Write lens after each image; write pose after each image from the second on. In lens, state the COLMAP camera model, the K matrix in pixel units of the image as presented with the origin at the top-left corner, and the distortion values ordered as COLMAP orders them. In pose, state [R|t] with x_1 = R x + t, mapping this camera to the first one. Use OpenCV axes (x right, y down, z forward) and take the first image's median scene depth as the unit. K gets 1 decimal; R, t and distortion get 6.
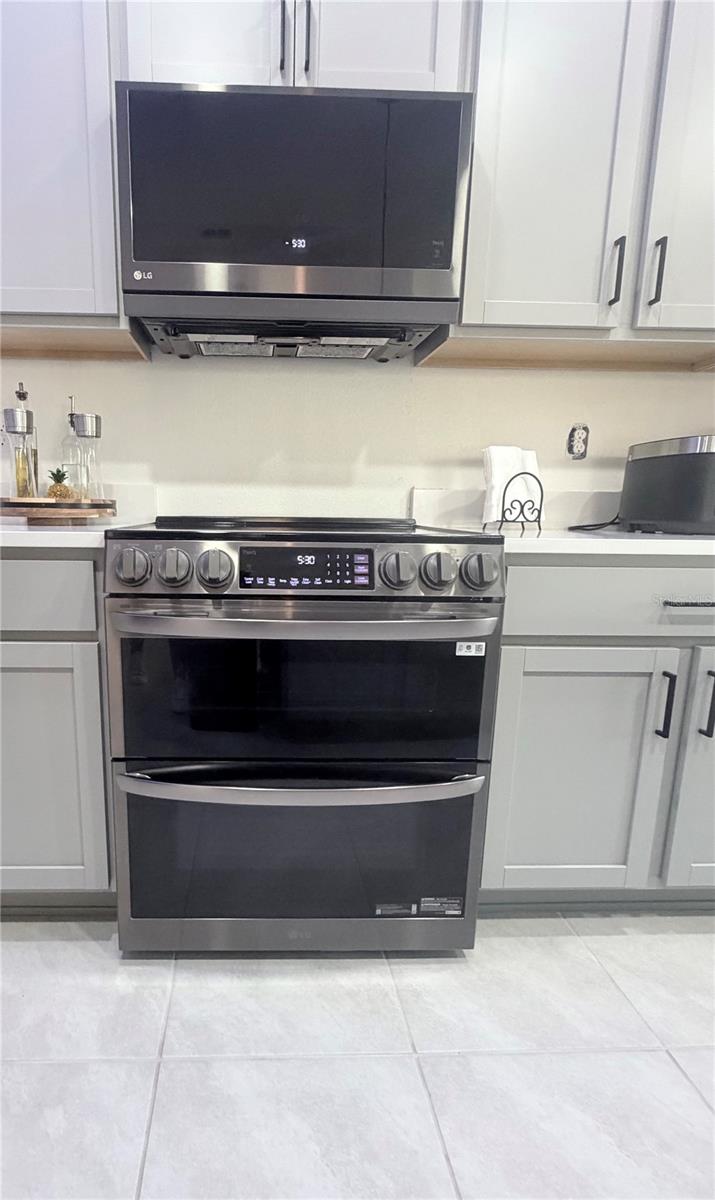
lens RADIAL K [[497.2, 0, 300.8], [0, 497.2, 618.8], [0, 0, 1]] dist [0.000799, -0.000080]
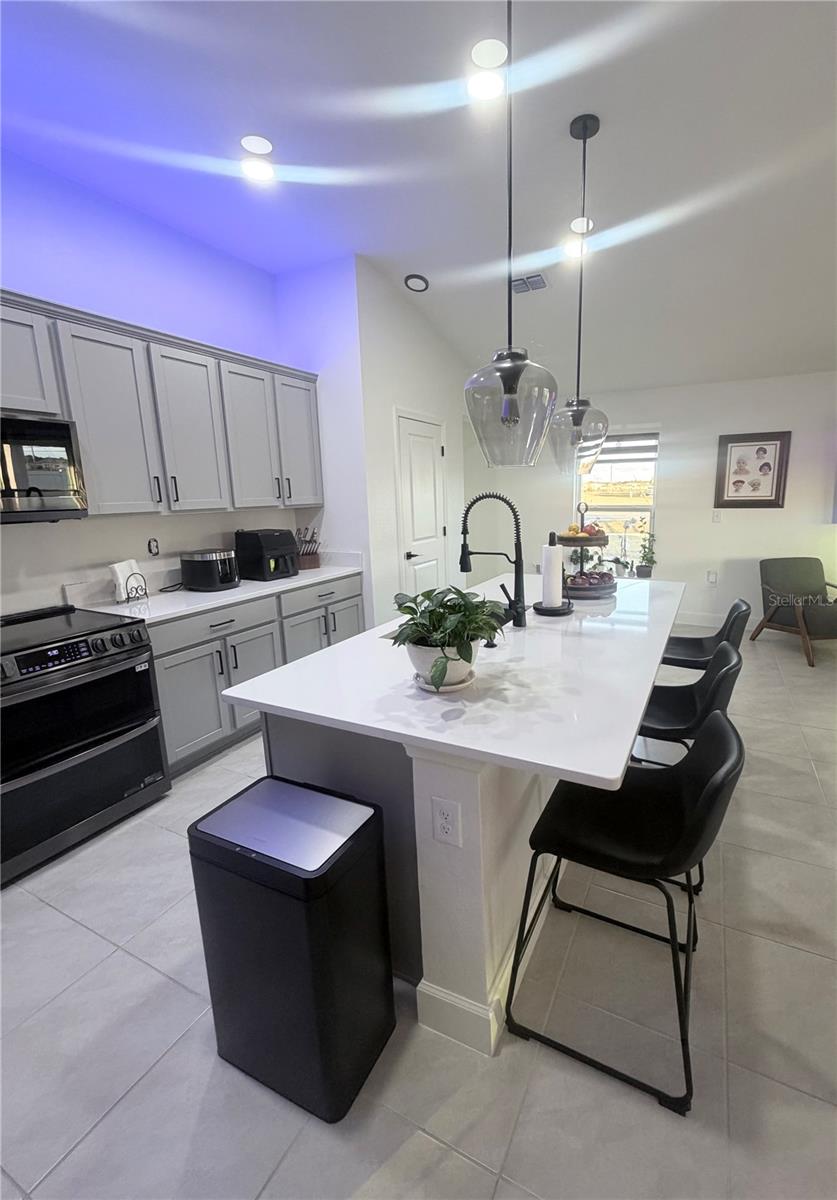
lens RADIAL K [[499.7, 0, 474.8], [0, 499.7, 587.0], [0, 0, 1]] dist [-0.001653, 0.000380]
pose [[0.442645, -0.190555, 0.876216, -0.860101], [0.174607, 0.976772, 0.124216, -0.292647], [-0.879533, 0.098010, 0.465635, -1.375641]]
